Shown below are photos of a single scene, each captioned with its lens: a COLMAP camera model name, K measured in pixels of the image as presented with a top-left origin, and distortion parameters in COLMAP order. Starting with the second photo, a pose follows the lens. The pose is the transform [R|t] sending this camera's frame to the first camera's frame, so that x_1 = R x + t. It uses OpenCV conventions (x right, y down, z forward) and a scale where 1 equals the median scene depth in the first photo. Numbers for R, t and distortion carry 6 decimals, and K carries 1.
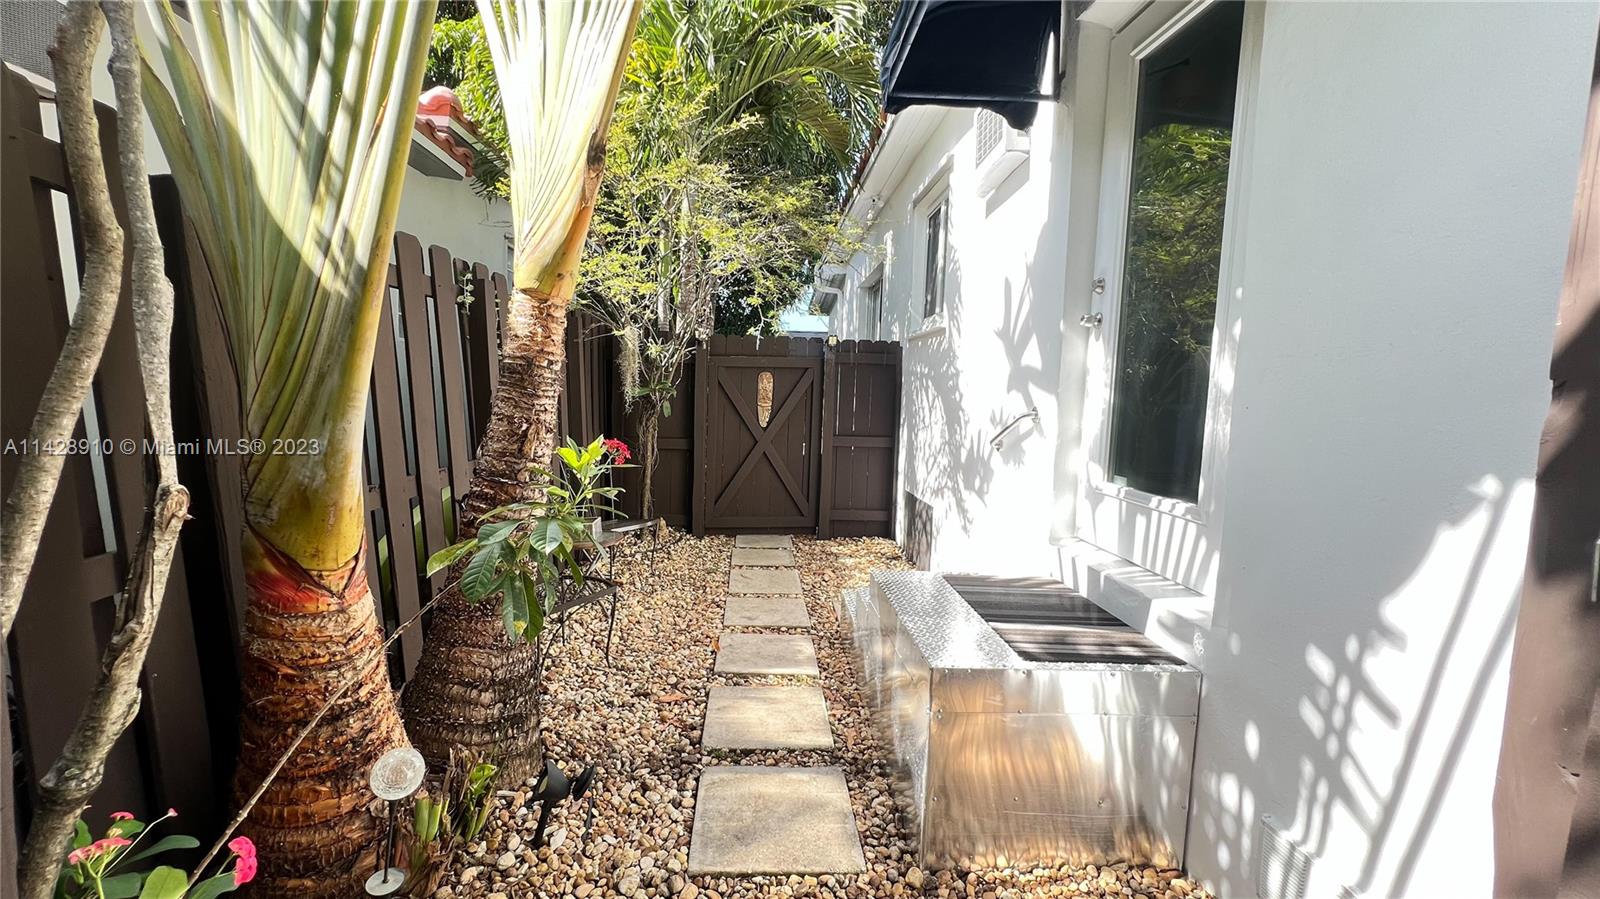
lens RADIAL K [[639.5, 0, 797.1], [0, 639.5, 447.1], [0, 0, 1]] dist [-0.003315, 0.000067]
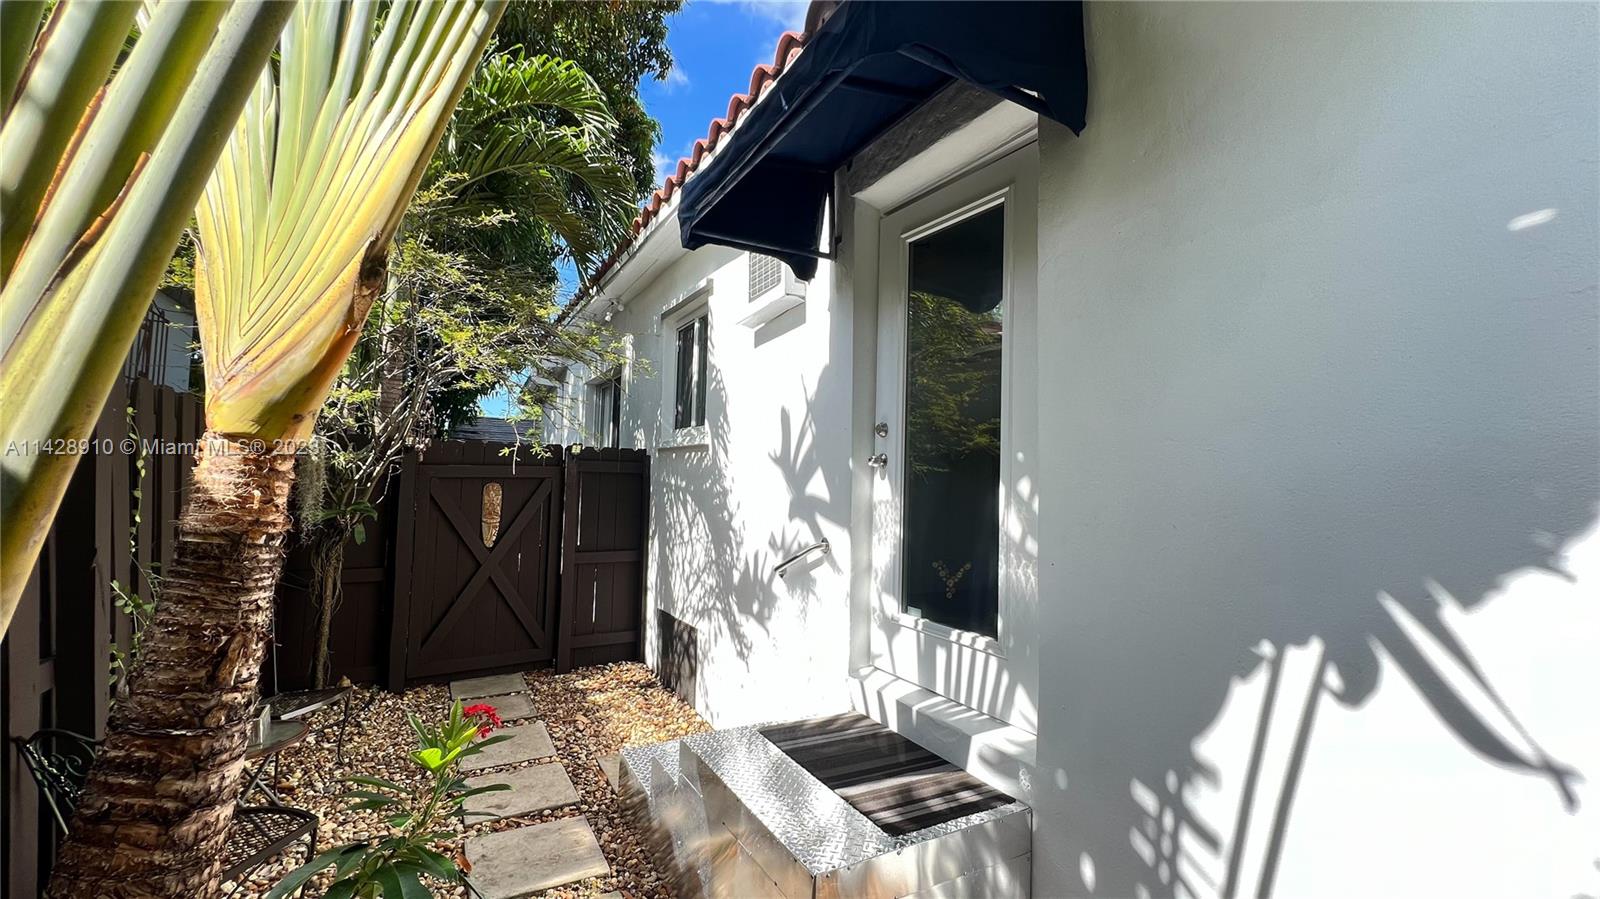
lens RADIAL K [[639.5, 0, 797.1], [0, 639.5, 447.1], [0, 0, 1]] dist [-0.003315, 0.000067]
pose [[0.895324, 0.014029, 0.445195, -0.112537], [0.043792, 0.991889, -0.119325, -0.074993], [-0.443258, 0.126330, 0.887448, 0.071807]]
